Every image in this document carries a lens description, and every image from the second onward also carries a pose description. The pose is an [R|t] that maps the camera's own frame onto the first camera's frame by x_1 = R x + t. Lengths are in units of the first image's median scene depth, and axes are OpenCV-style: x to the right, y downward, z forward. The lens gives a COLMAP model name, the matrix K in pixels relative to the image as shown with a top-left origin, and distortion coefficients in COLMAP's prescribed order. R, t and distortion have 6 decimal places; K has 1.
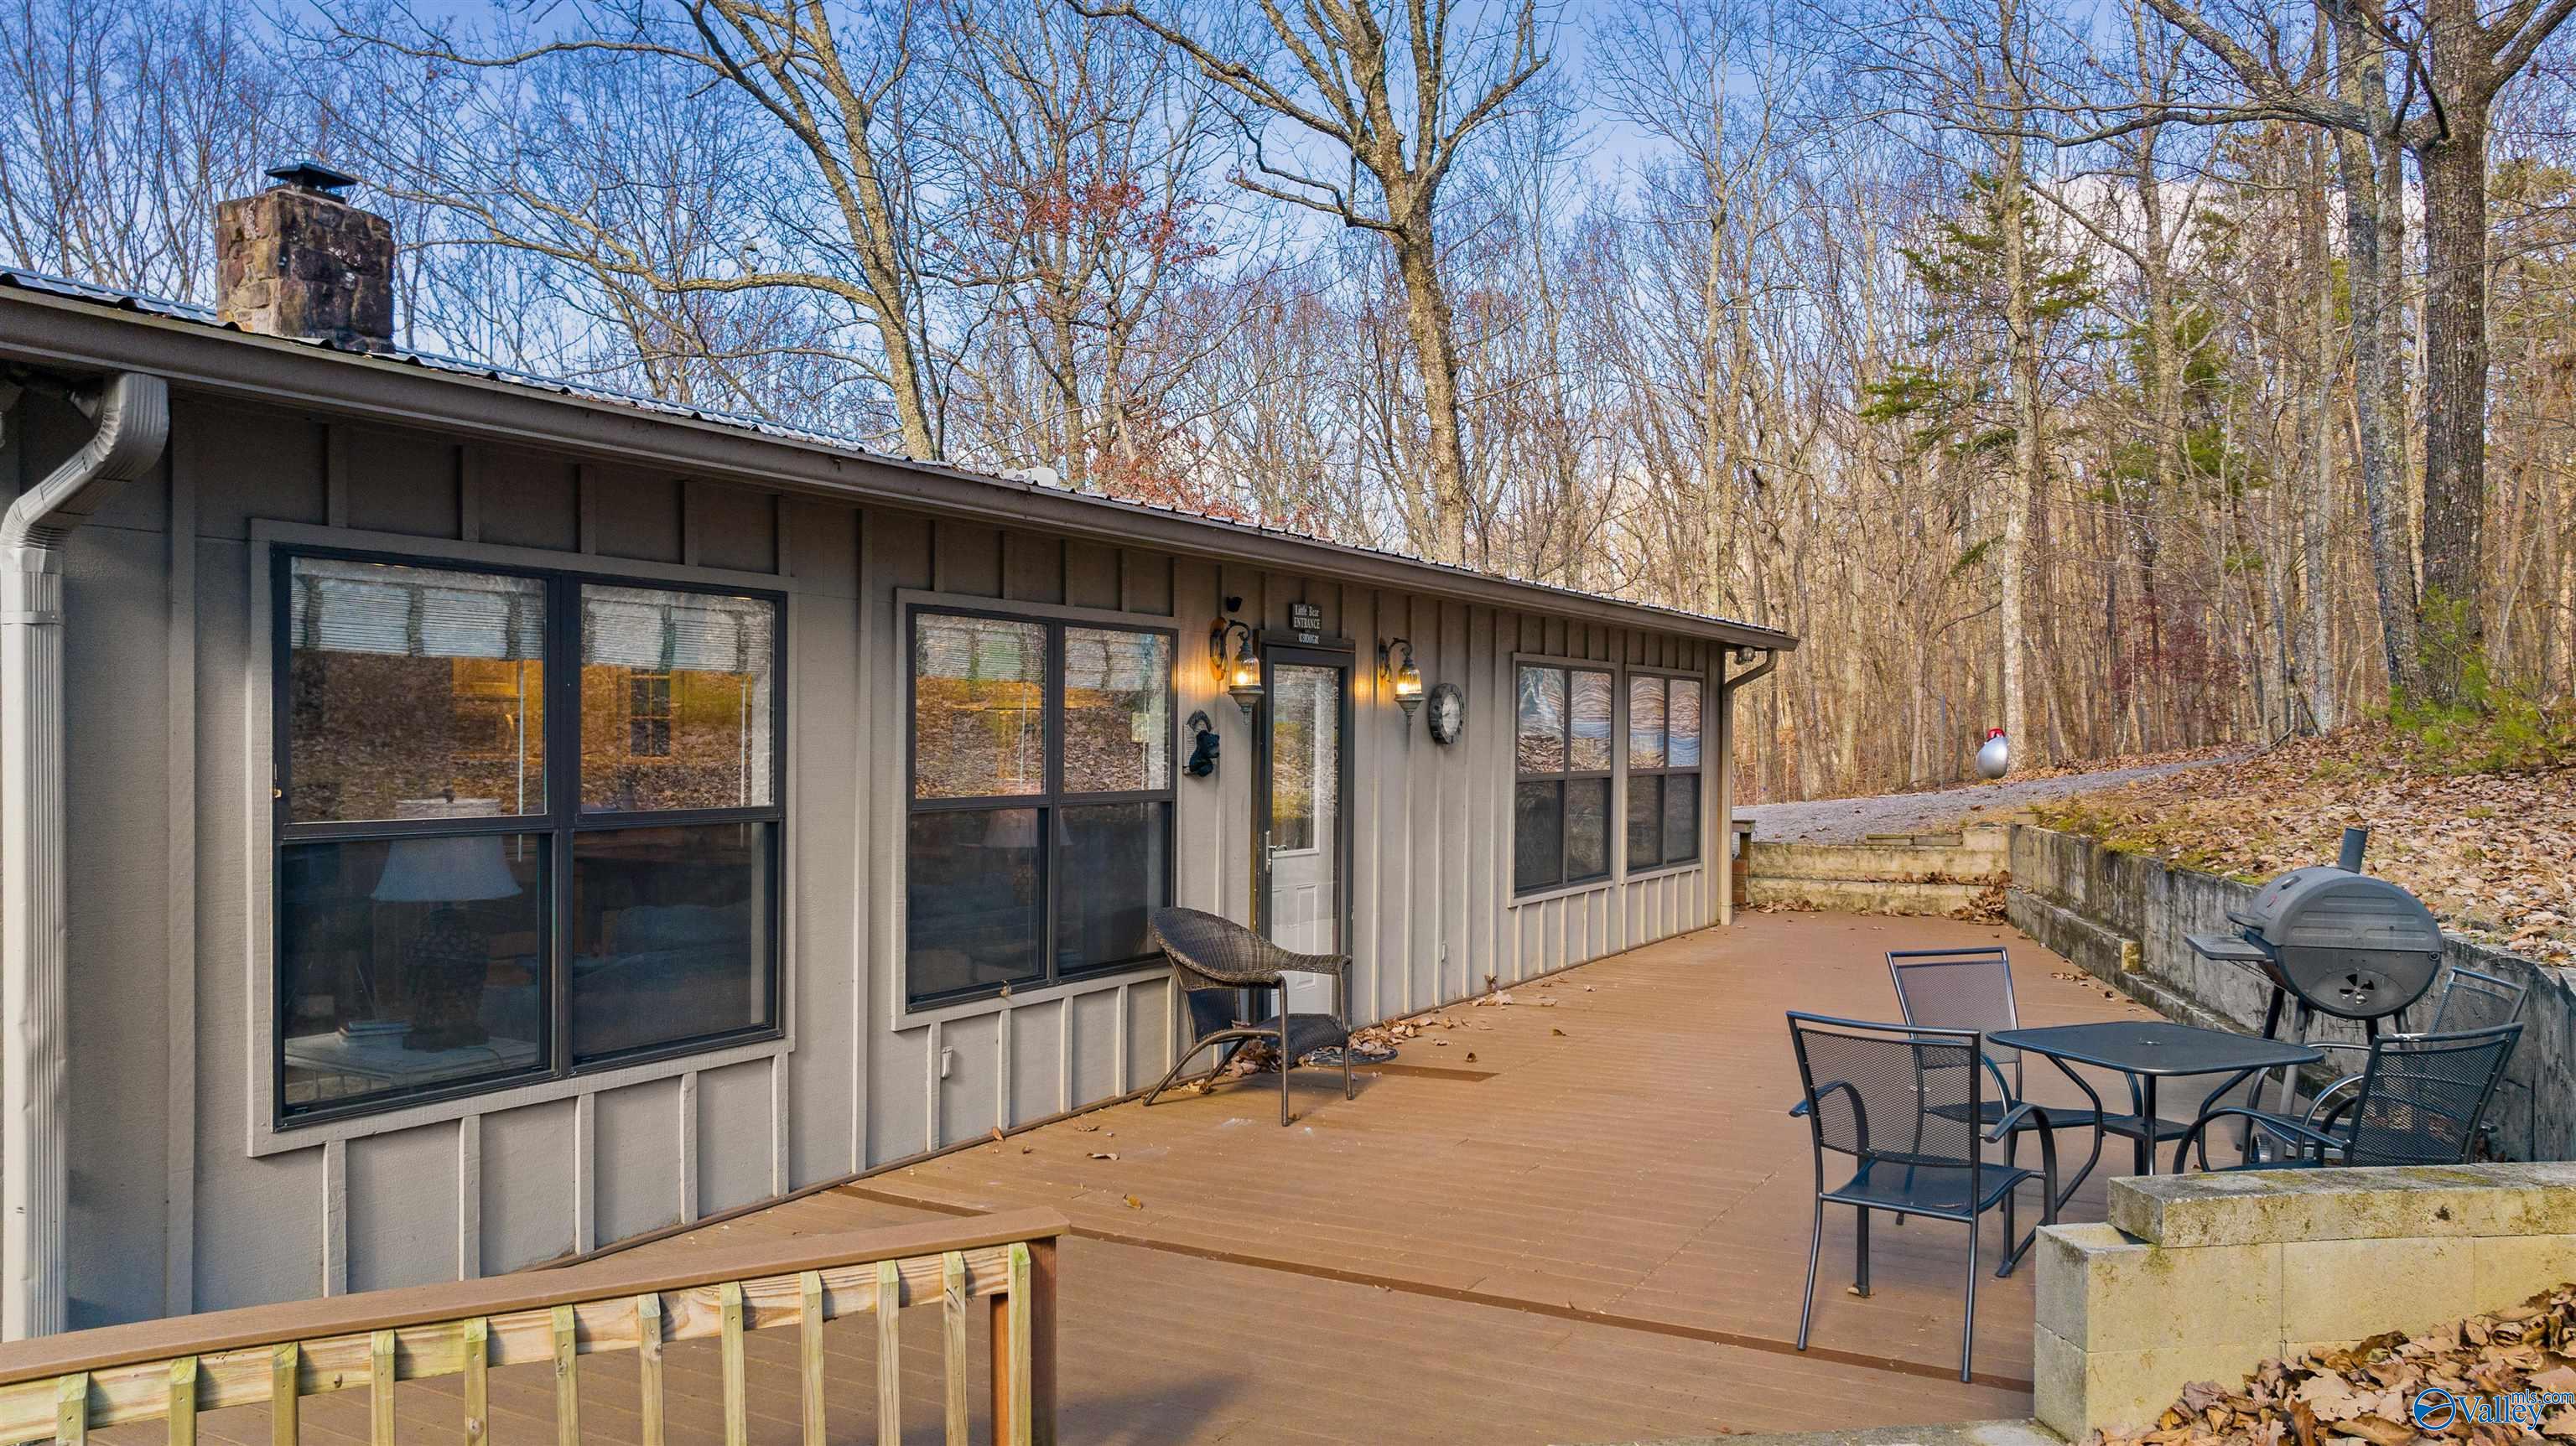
lens RADIAL K [[1825.2, 0, 1307.9], [0, 1825.2, 812.0], [0, 0, 1]] dist [-0.027498, 0.009202]
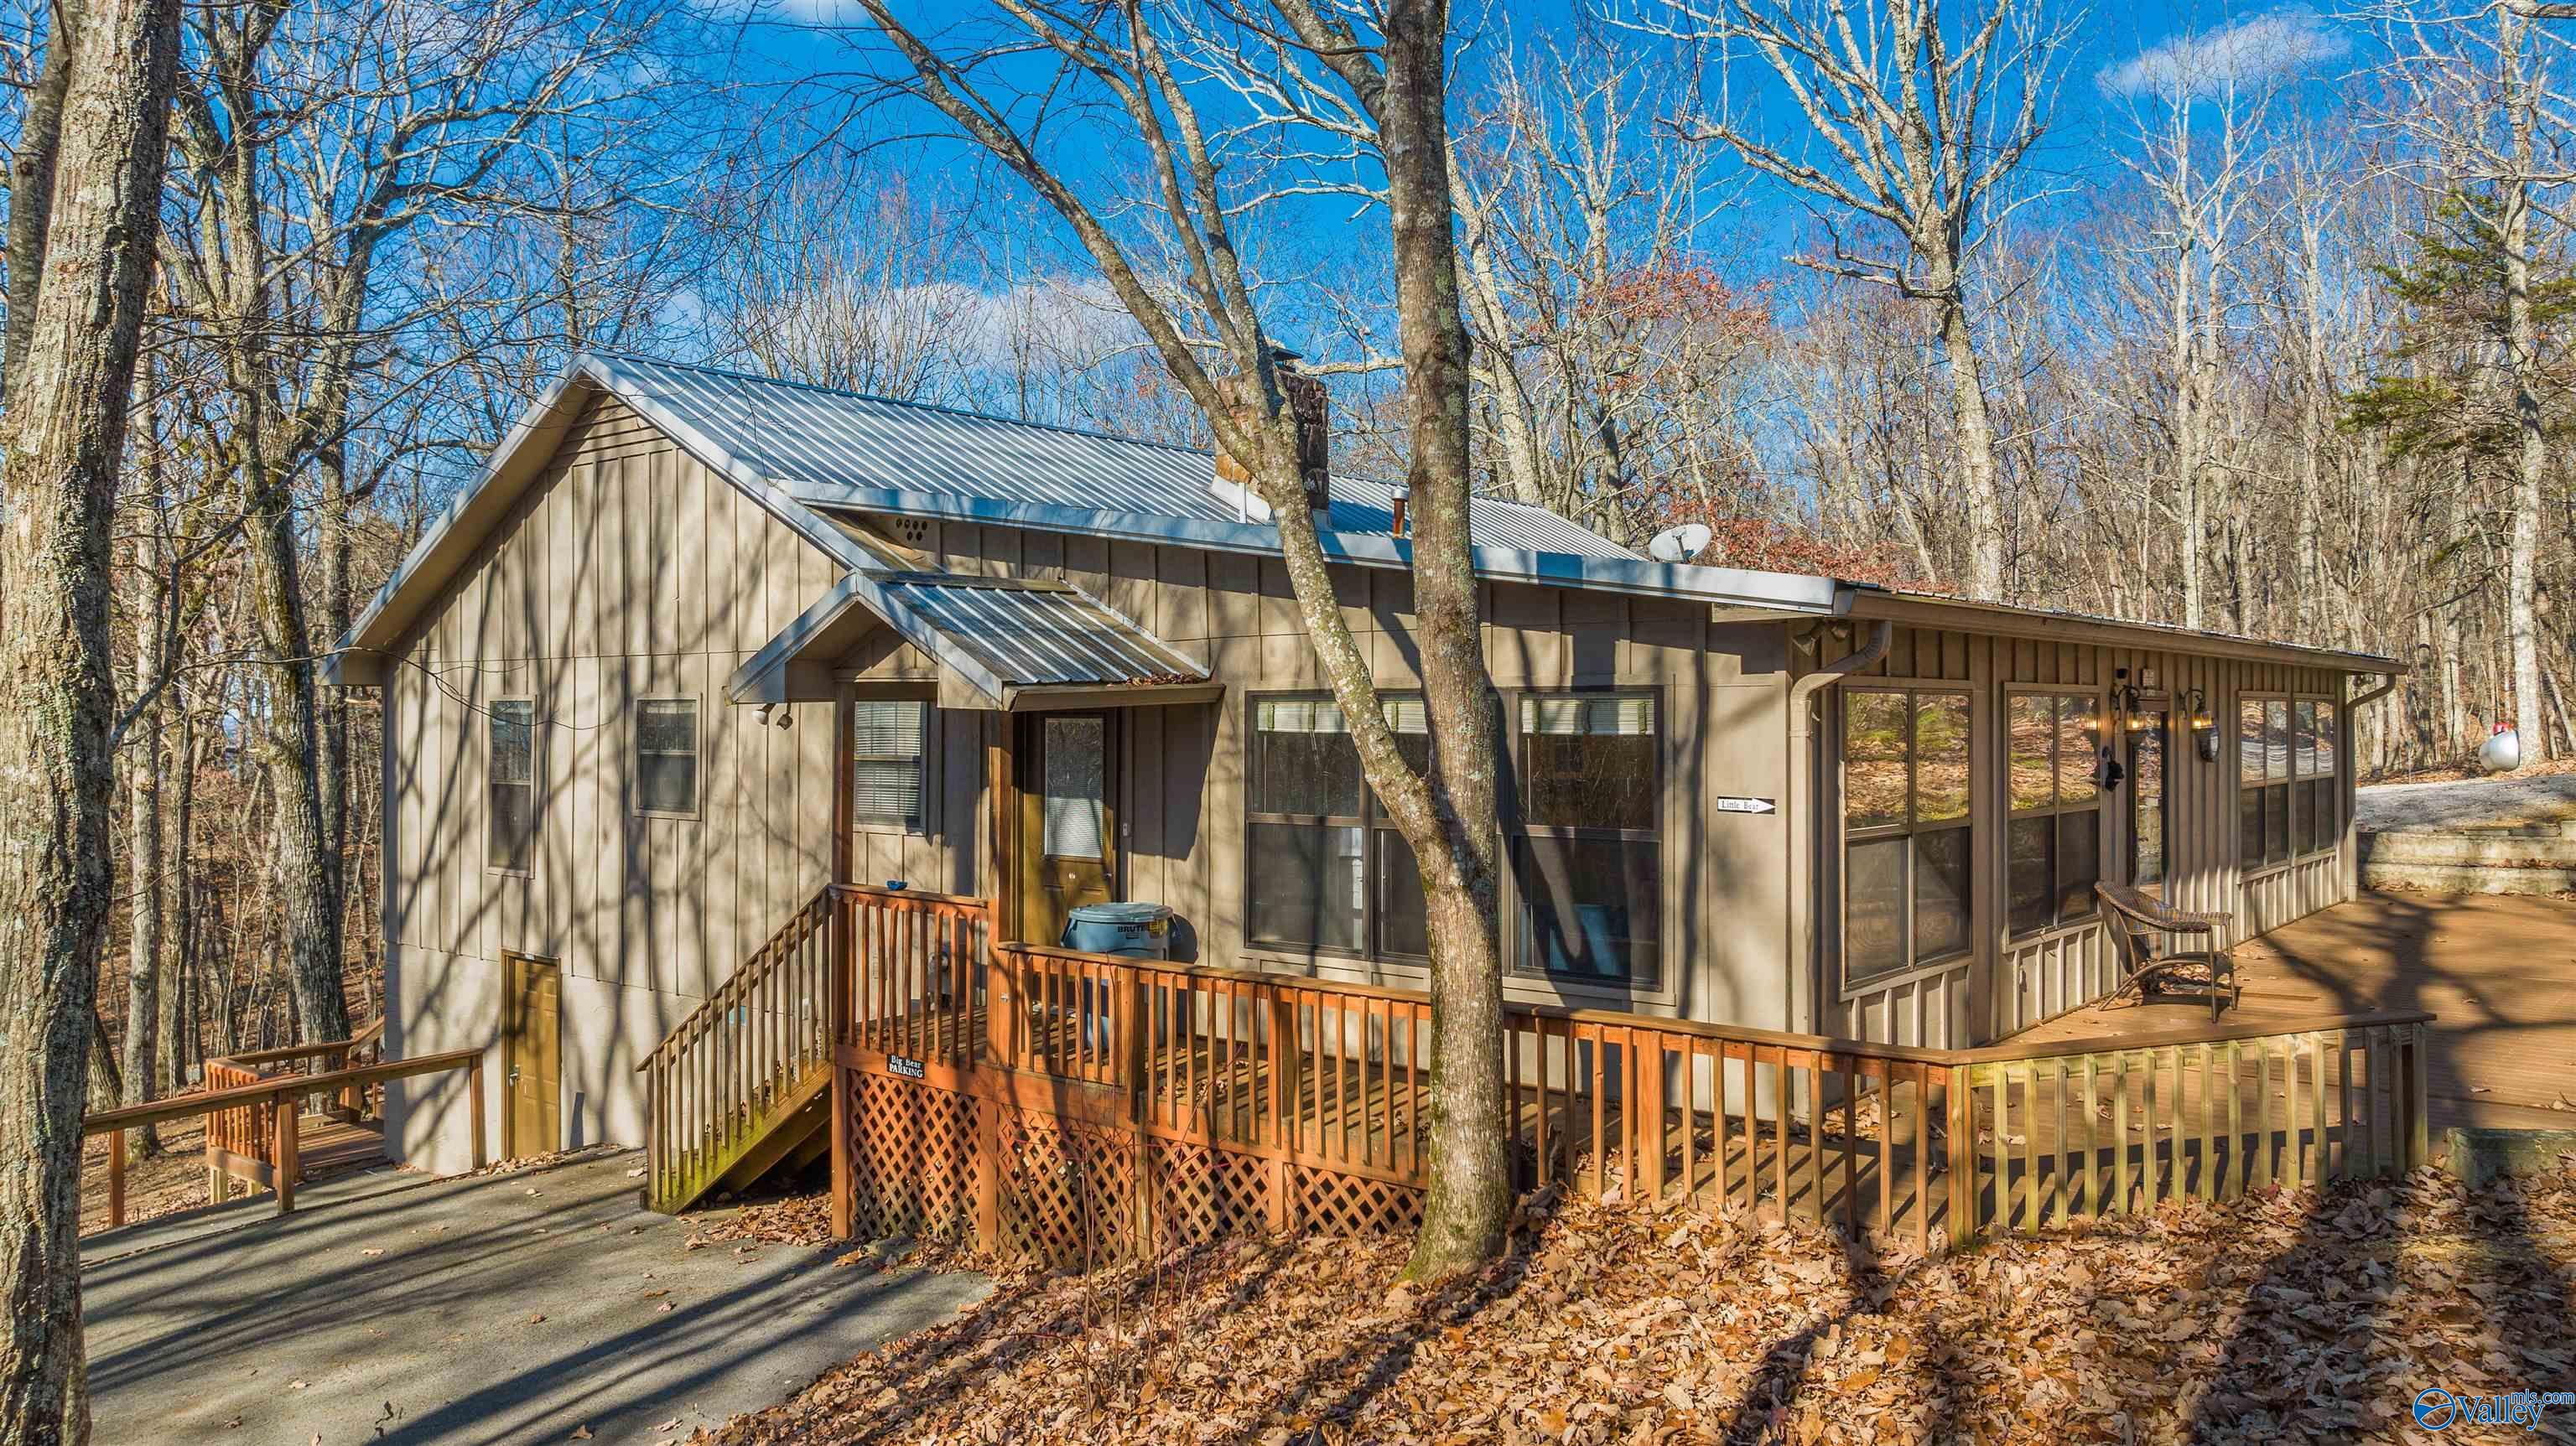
lens RADIAL K [[1825.2, 0, 1284.8], [0, 1825.2, 711.4], [0, 0, 1]] dist [-0.027498, 0.009202]
pose [[0.982713, -0.011365, -0.184785, -0.375996], [0.002516, 0.998842, -0.048053, -0.013001], [0.185117, 0.046757, 0.981603, -0.476896]]
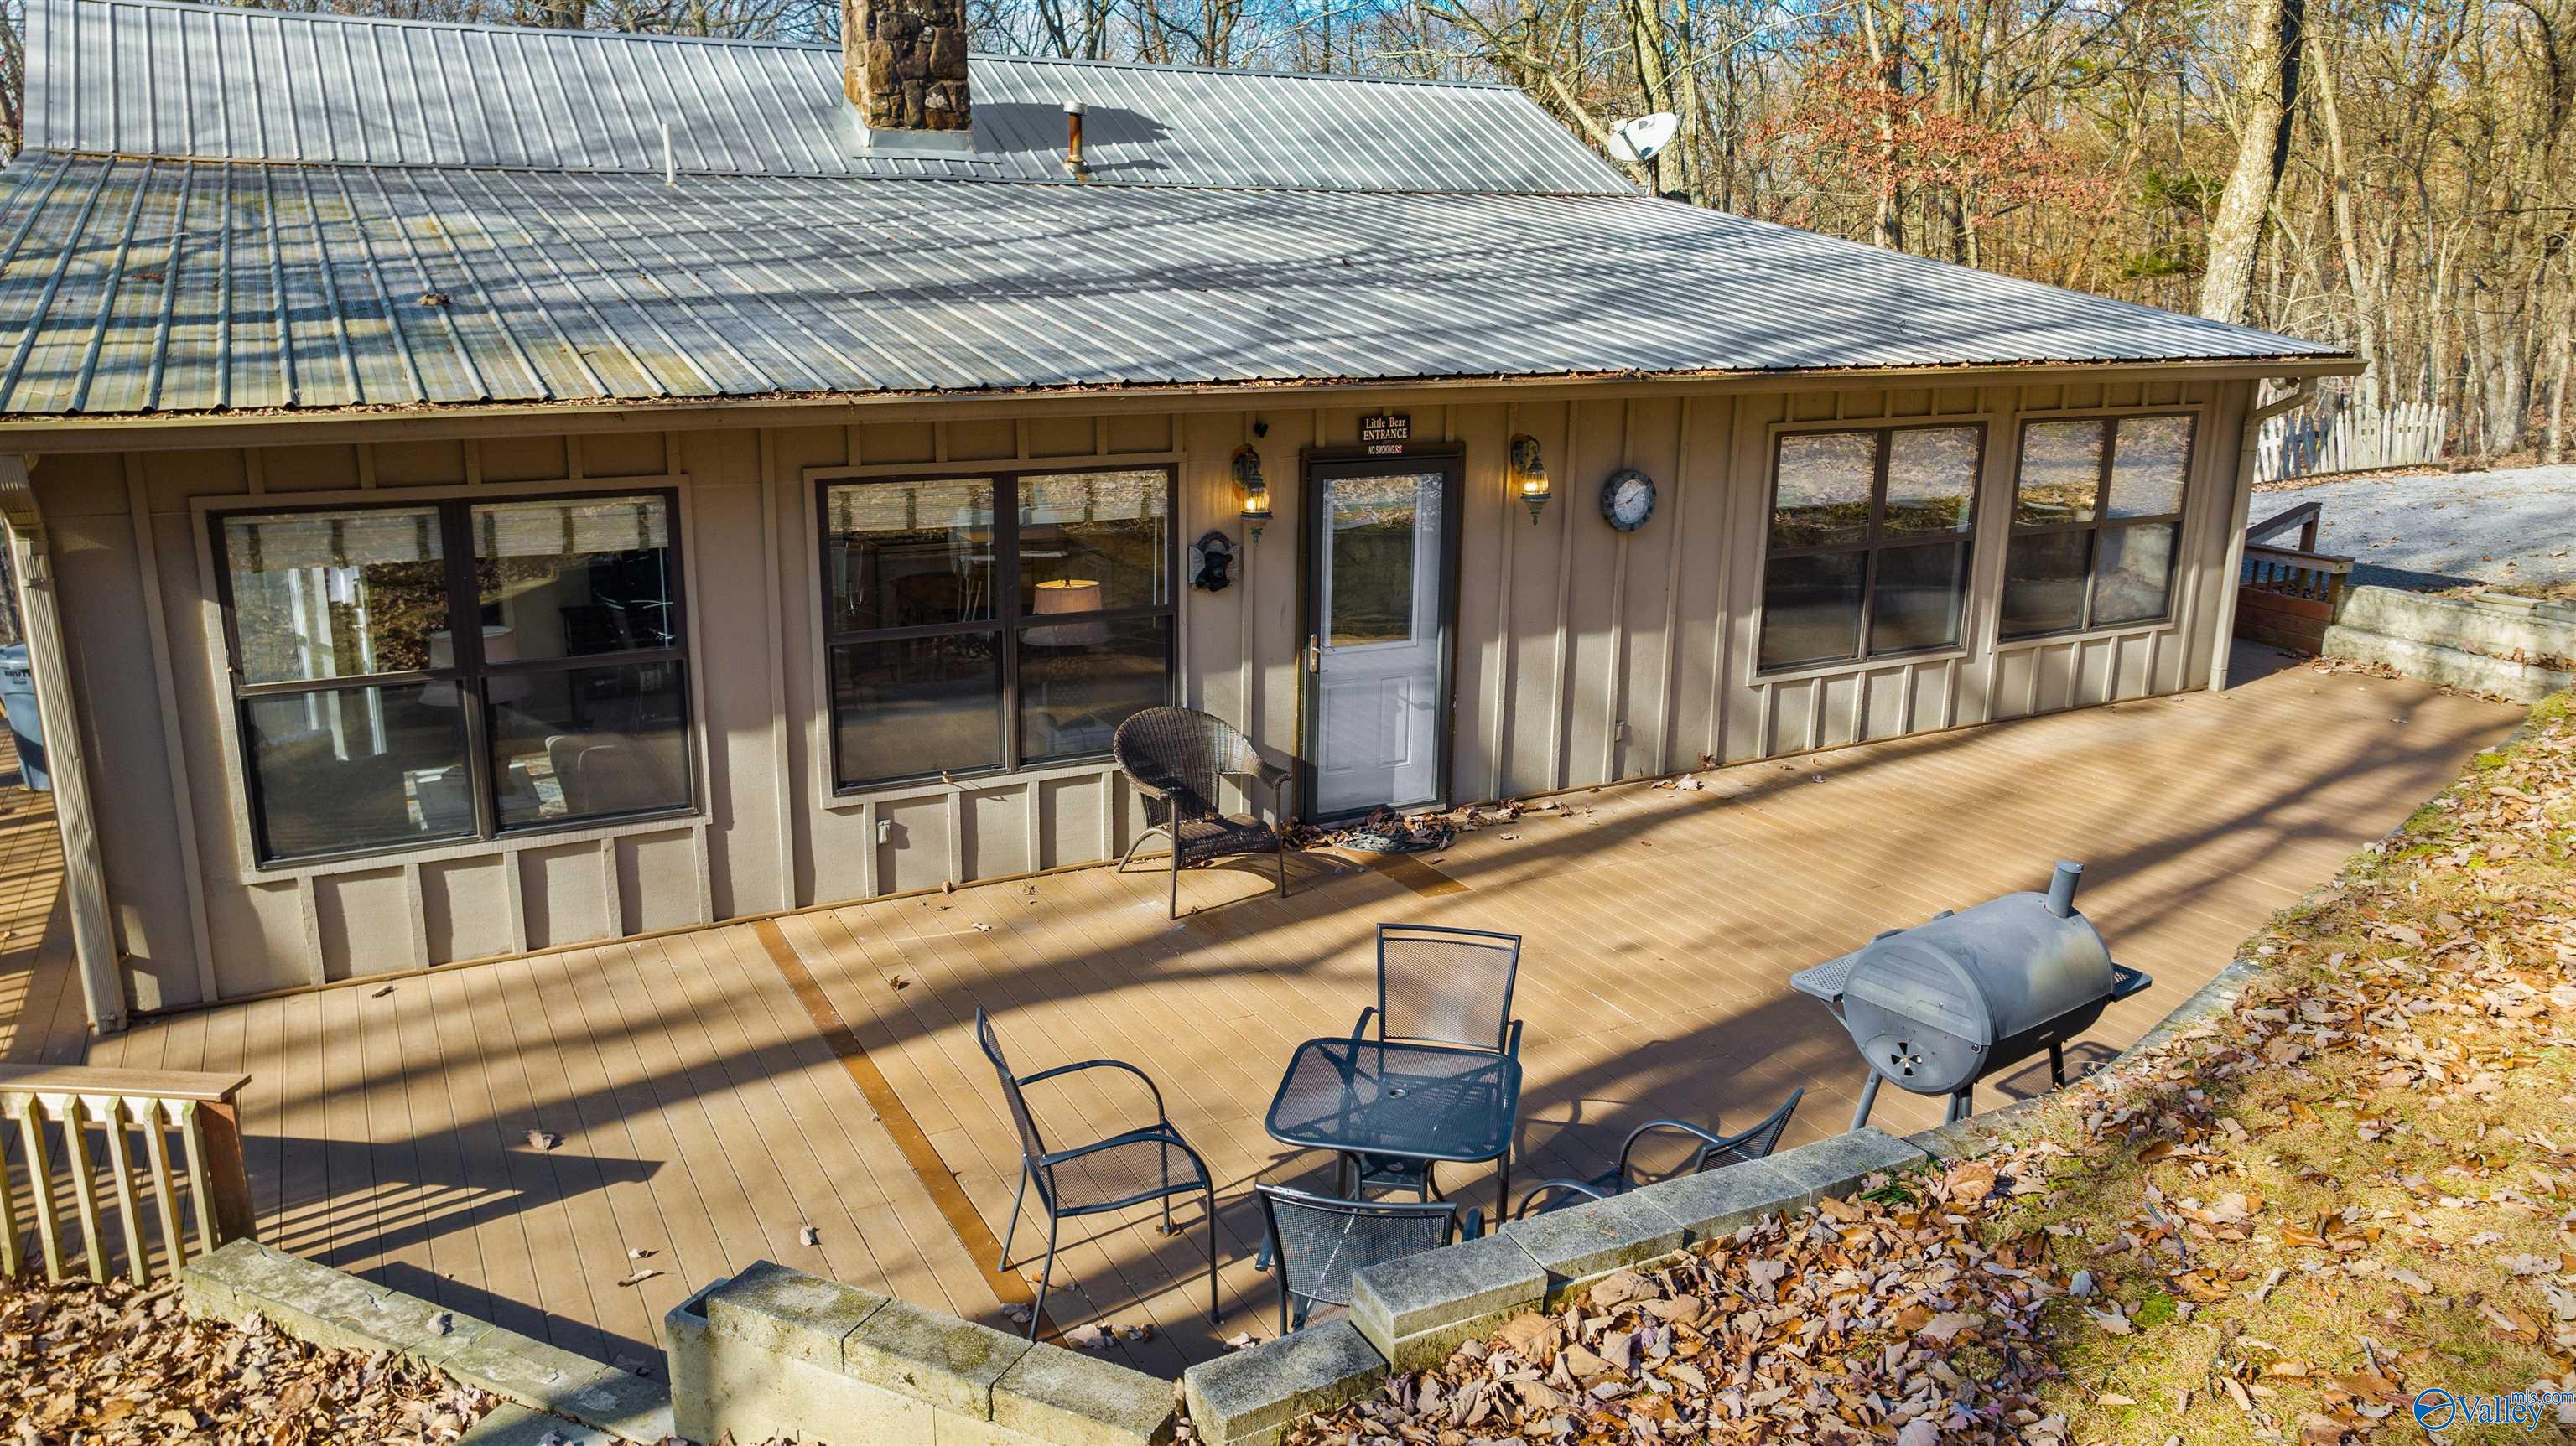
lens RADIAL K [[1825.2, 0, 1325.0], [0, 1825.2, 664.3], [0, 0, 1]] dist [-0.027498, 0.009202]
pose [[0.851648, 0.129085, -0.507969, 0.482318], [-0.035020, 0.981045, 0.190590, -0.160086], [0.522943, -0.144527, 0.840026, 0.077825]]
